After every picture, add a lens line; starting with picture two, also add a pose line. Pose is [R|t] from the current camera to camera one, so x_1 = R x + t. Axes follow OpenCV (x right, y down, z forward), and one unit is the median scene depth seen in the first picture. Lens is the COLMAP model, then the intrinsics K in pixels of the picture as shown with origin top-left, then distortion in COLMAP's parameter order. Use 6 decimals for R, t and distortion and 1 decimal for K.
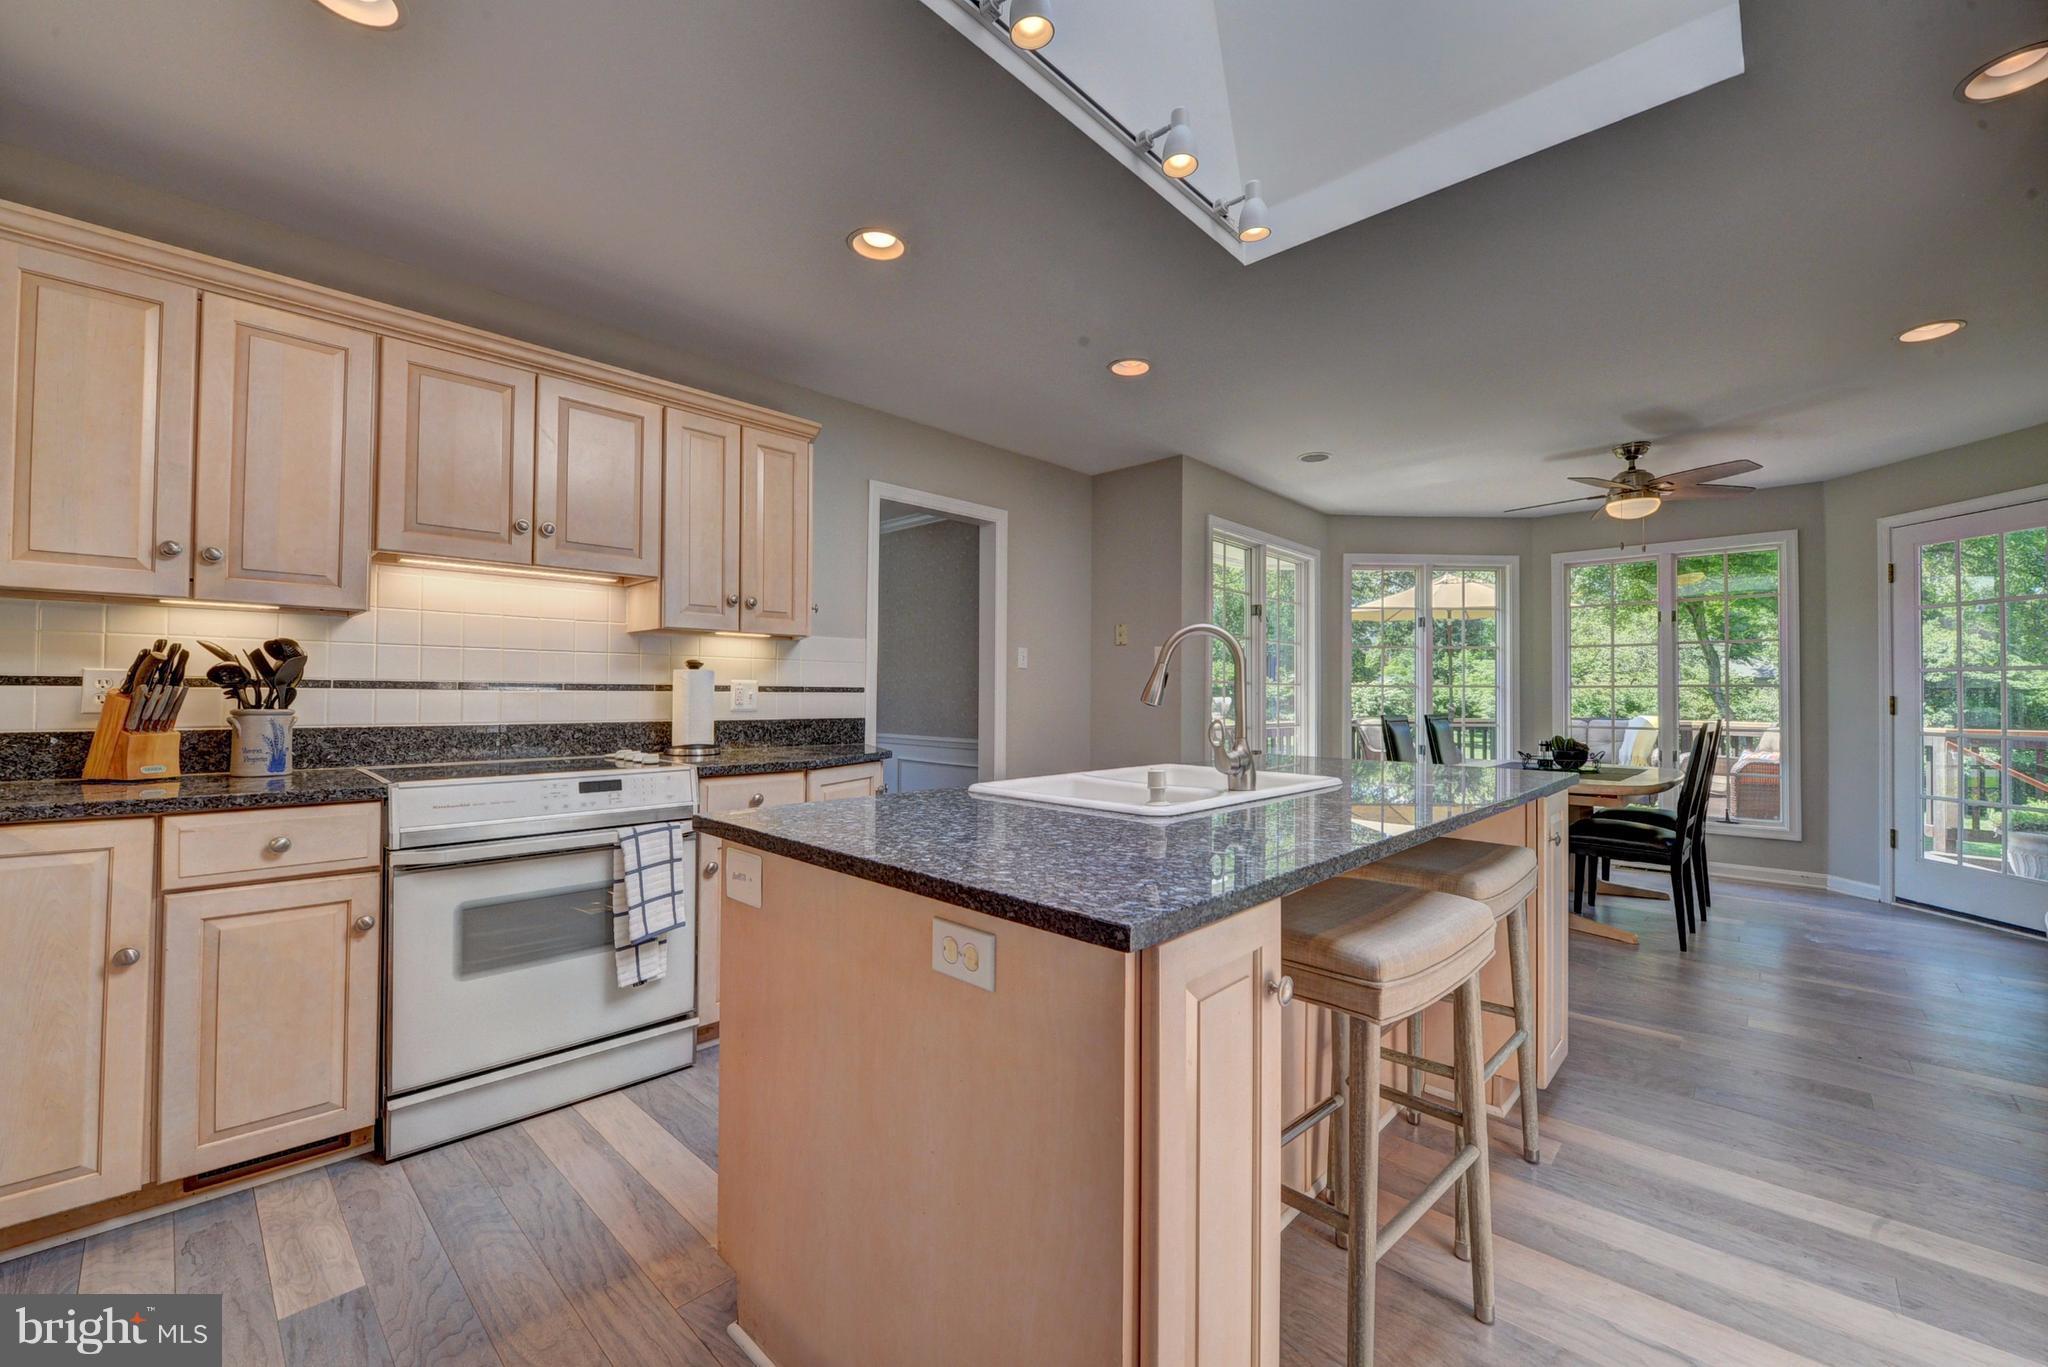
lens RADIAL K [[804.0, 0, 1028.9], [0, 804.0, 681.6], [0, 0, 1]] dist [-0.010731, 0.000025]
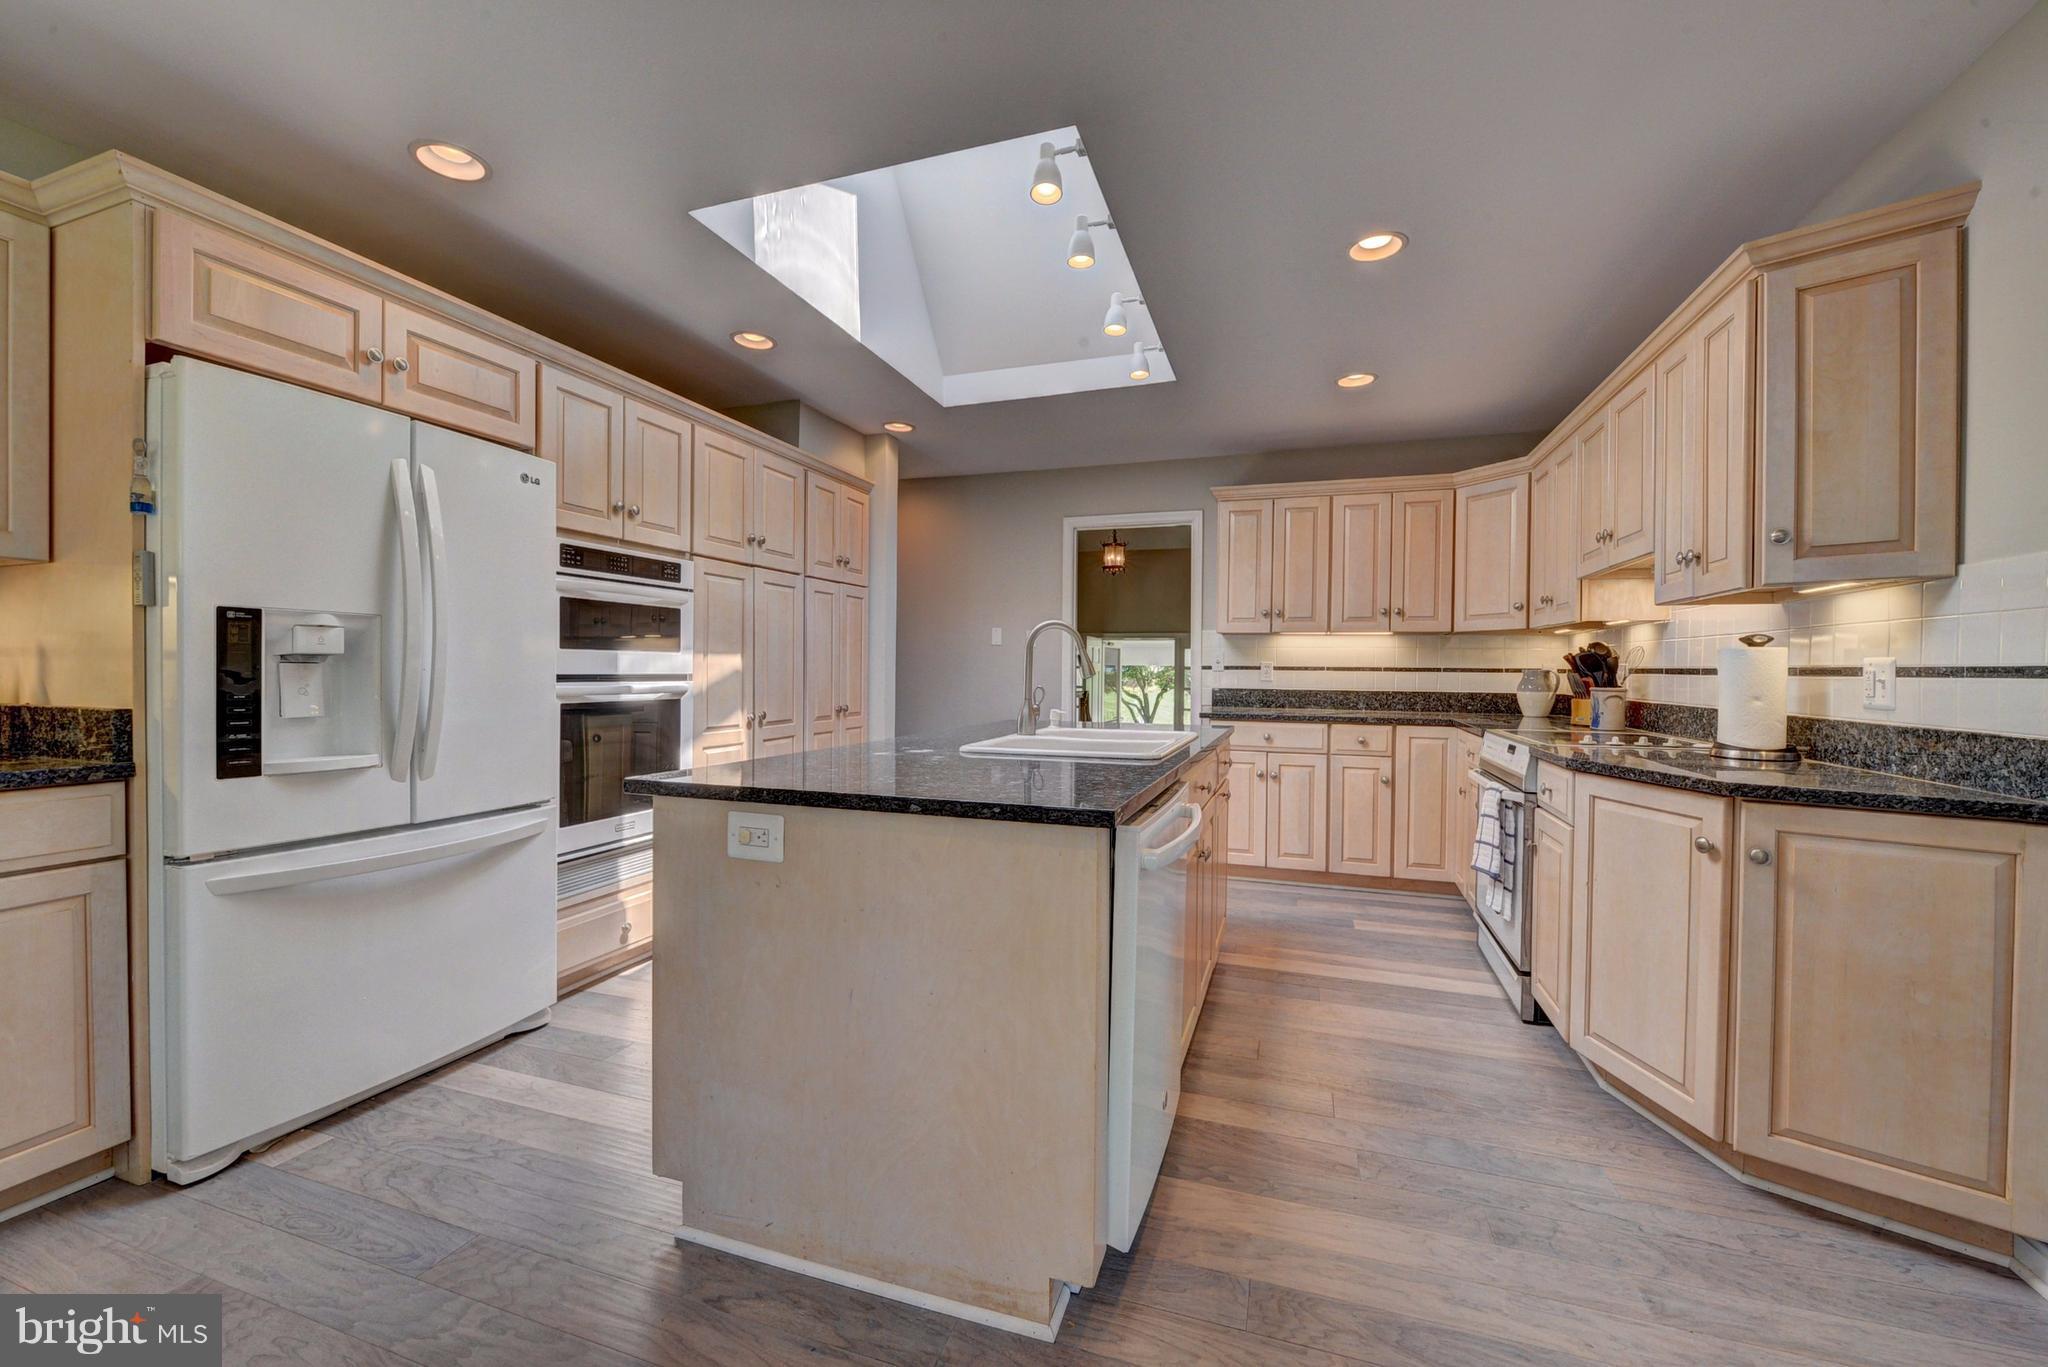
lens RADIAL K [[804.0, 0, 1028.9], [0, 804.0, 681.6], [0, 0, 1]] dist [-0.010731, 0.000025]
pose [[-0.909518, -0.006947, -0.415606, 0.652326], [-0.006954, 0.999975, -0.001496, 0.029795], [0.415606, 0.001529, -0.909544, 1.758983]]
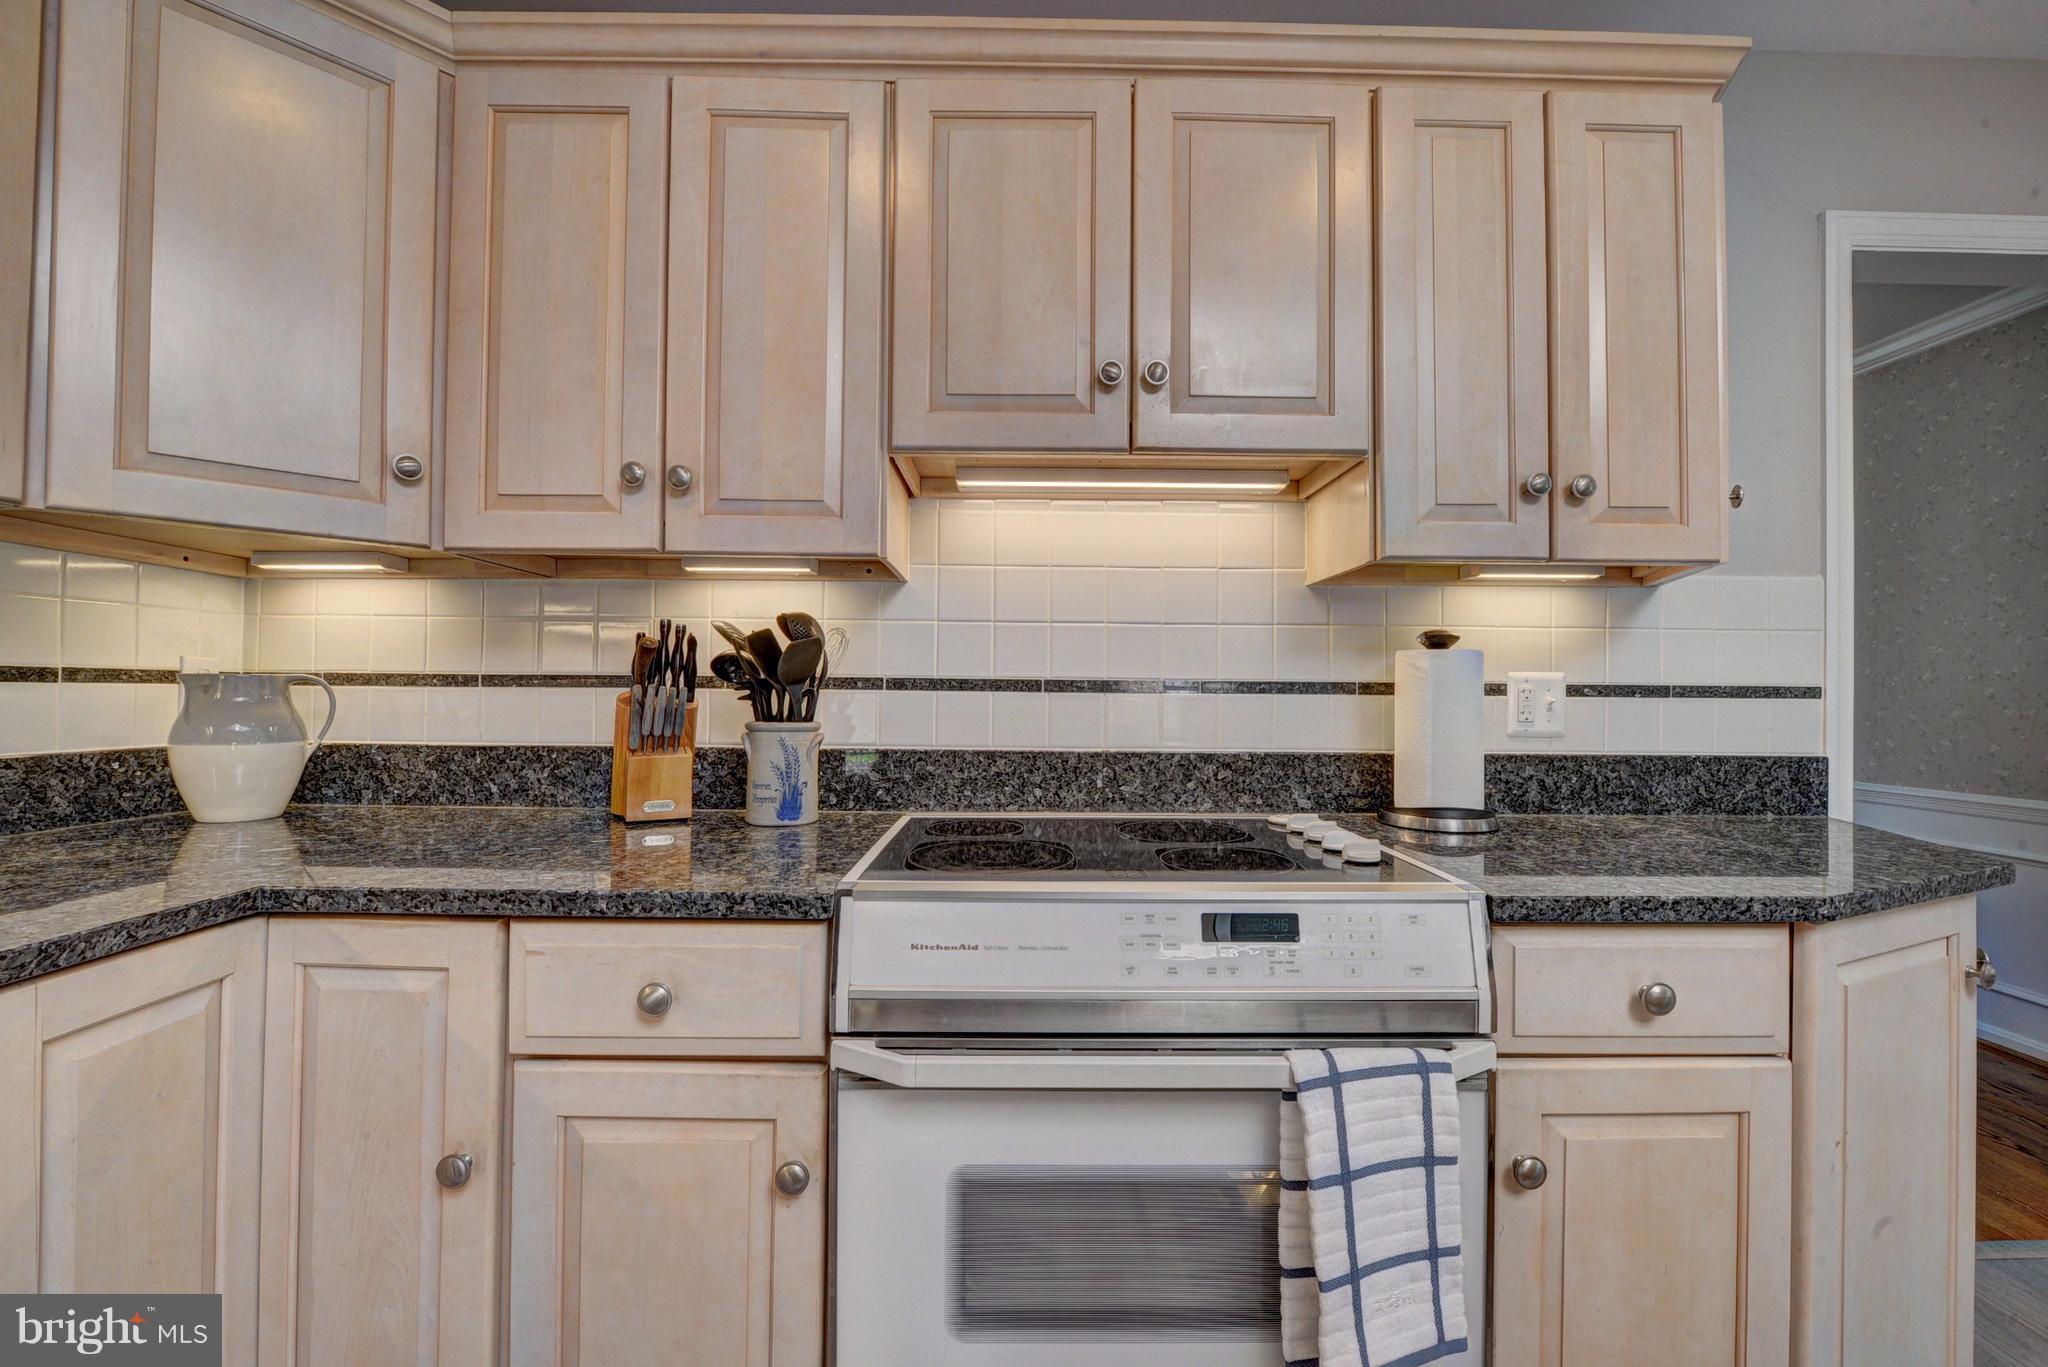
lens RADIAL K [[804.0, 0, 1028.9], [0, 804.0, 681.6], [0, 0, 1]] dist [-0.010731, 0.000025]
pose [[0.700352, -0.011111, -0.713712, -0.307490], [0.007228, 0.999938, -0.008473, 0.007814], [0.713761, 0.000775, 0.700388, 0.608114]]
